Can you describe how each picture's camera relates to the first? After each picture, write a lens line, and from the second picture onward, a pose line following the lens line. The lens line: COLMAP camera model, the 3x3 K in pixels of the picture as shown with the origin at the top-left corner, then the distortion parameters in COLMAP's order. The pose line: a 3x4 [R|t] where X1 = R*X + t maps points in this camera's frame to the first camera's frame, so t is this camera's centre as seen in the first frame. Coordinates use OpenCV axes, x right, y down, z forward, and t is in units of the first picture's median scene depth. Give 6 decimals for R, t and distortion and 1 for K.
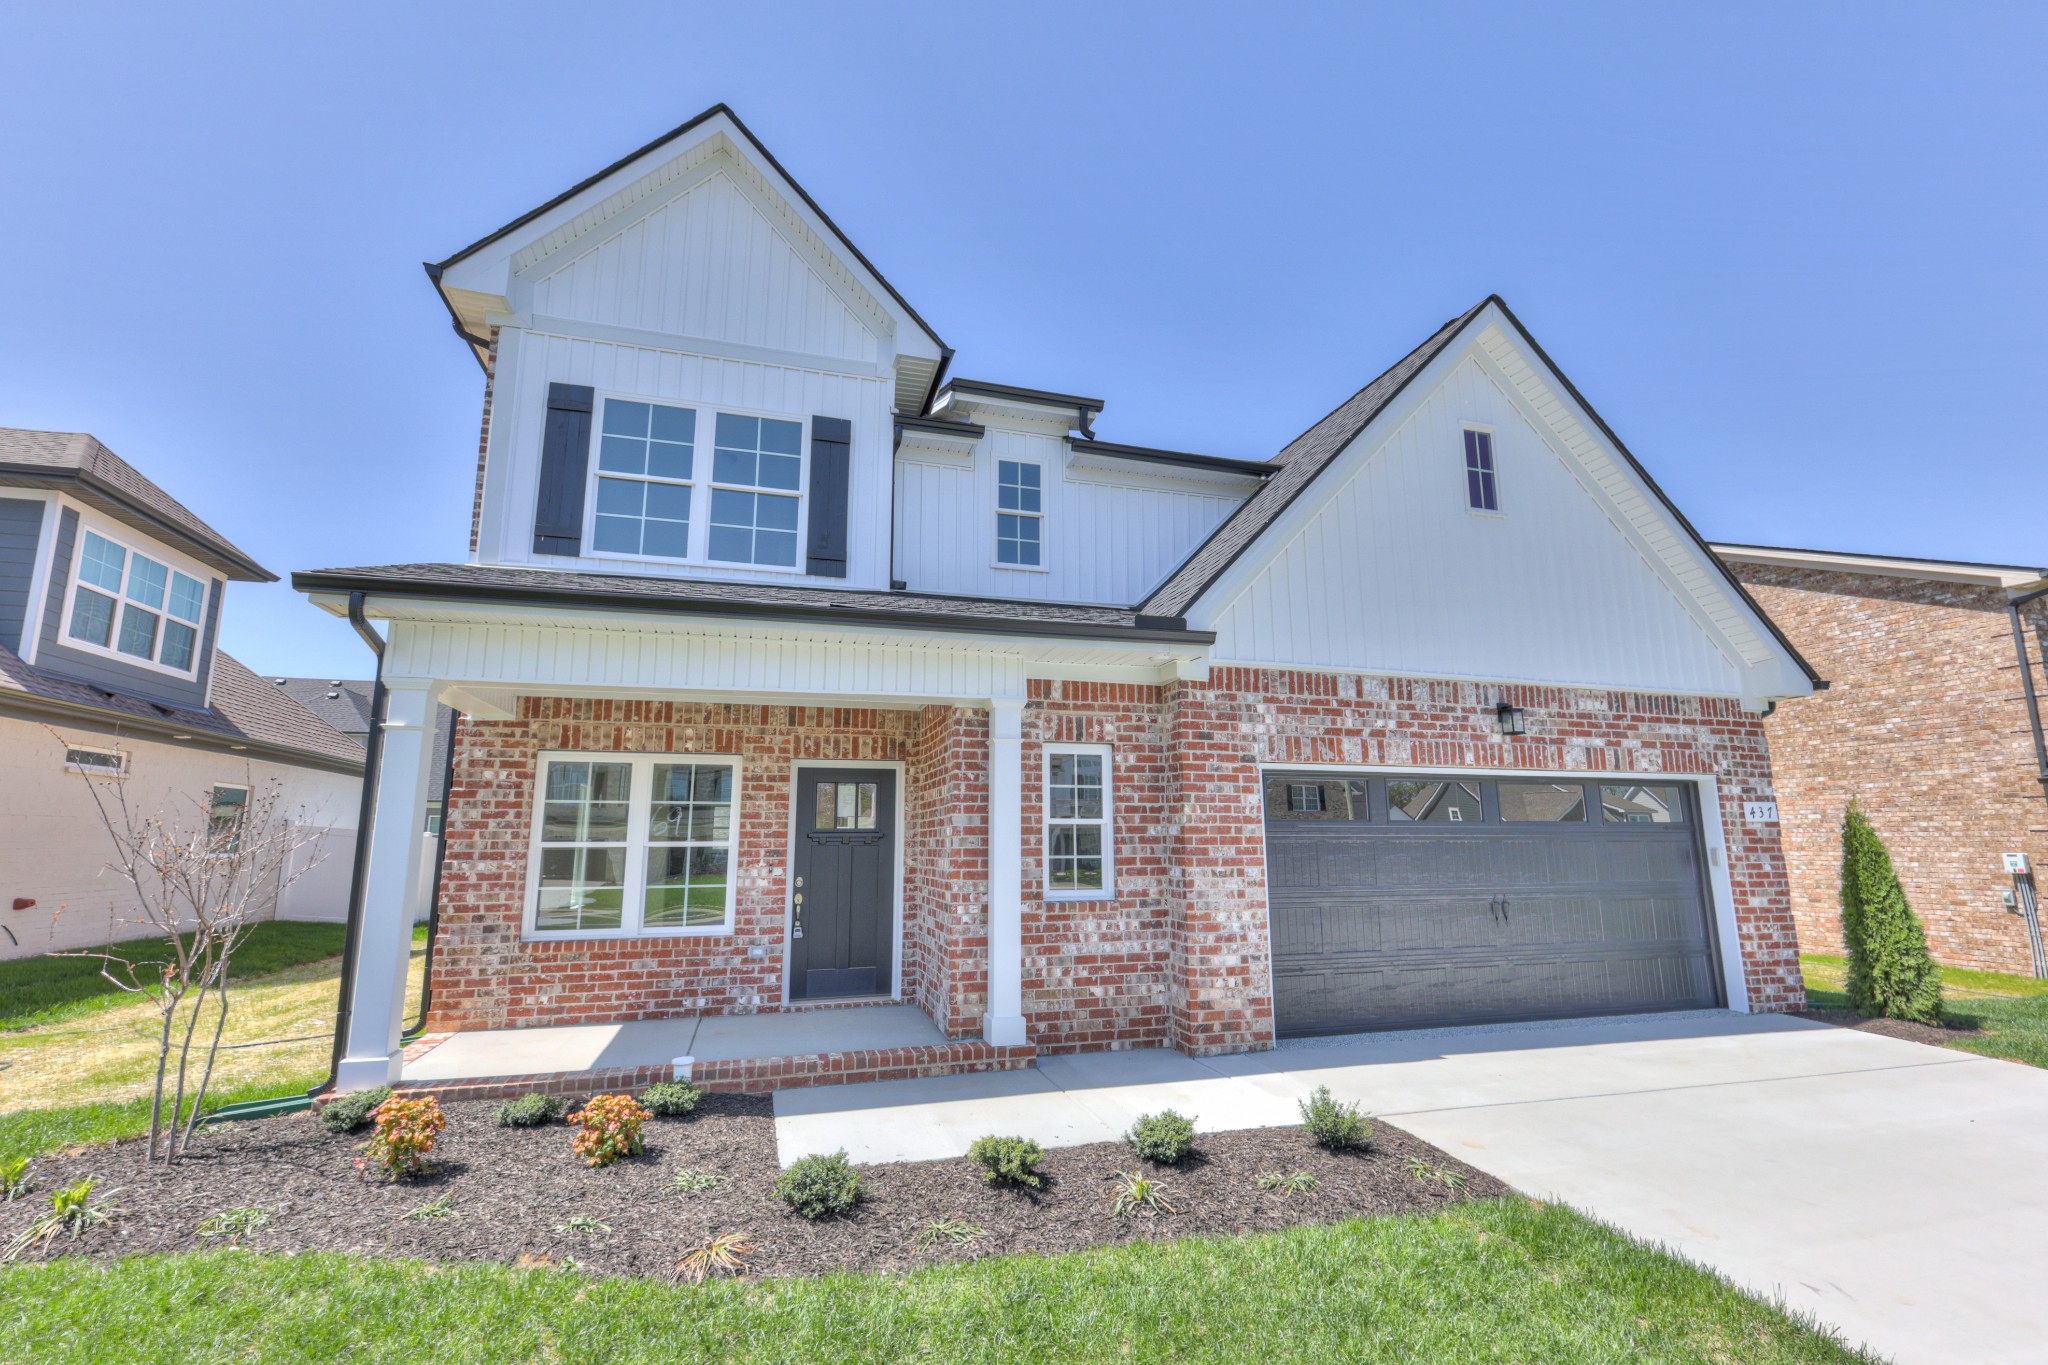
lens RADIAL K [[911.5, 0, 1026.1], [0, 911.5, 680.6], [0, 0, 1]] dist [0.001263, -0.000228]
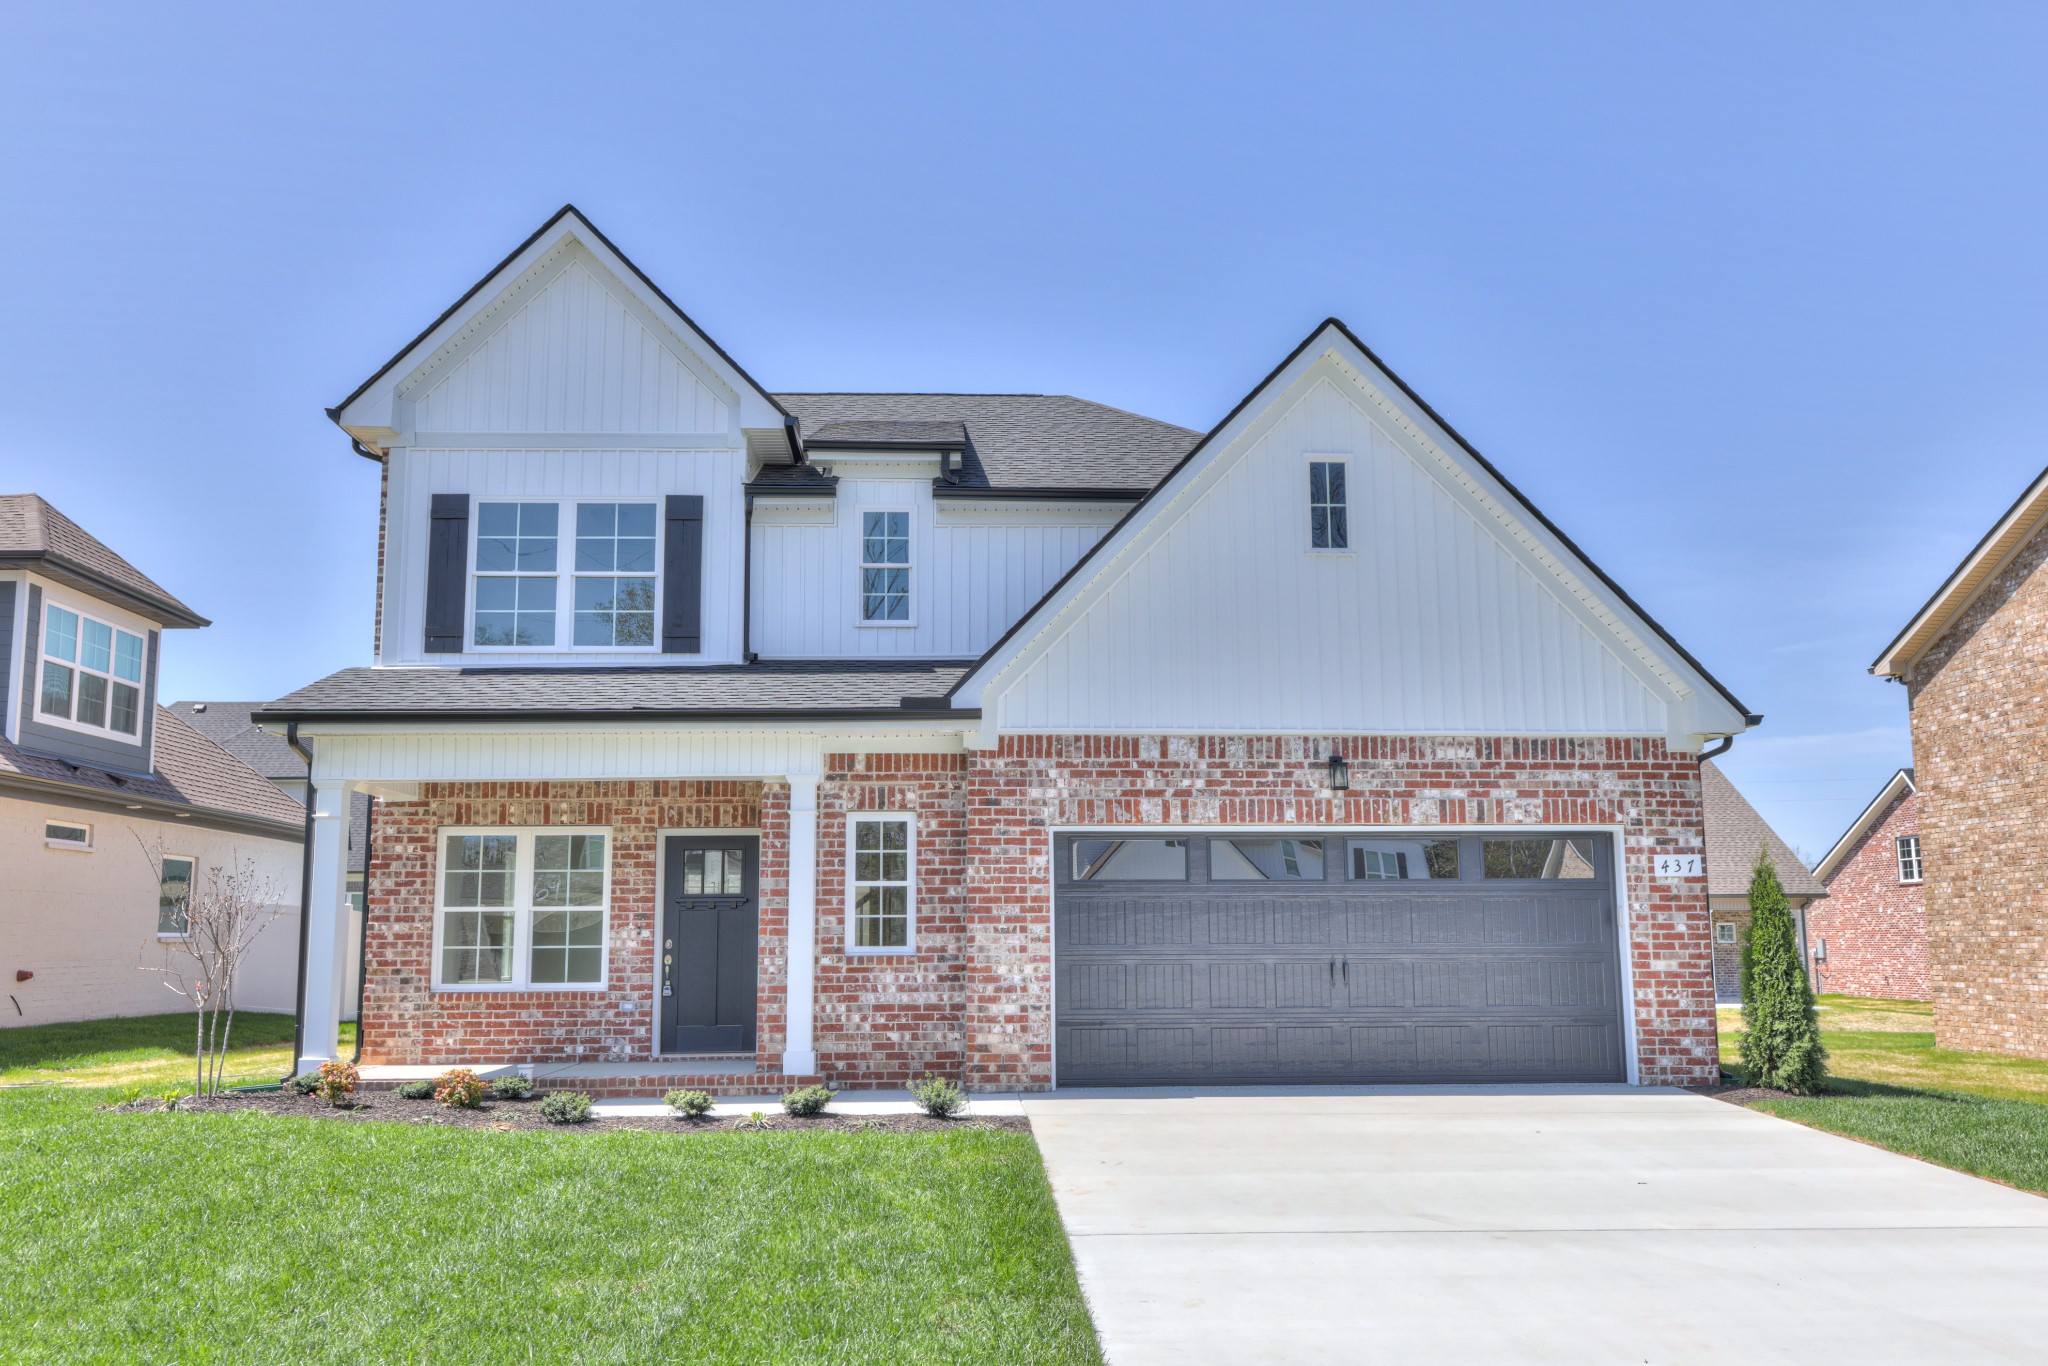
lens RADIAL K [[1795.0, 0, 1028.6], [0, 1795.0, 669.8], [0, 0, 1]] dist [0.005167, 0.005292]
pose [[0.969164, -0.040070, -0.243138, 0.705949], [0.045993, 0.998766, 0.018730, -0.122337], [0.242087, -0.029335, 0.969811, -0.952668]]
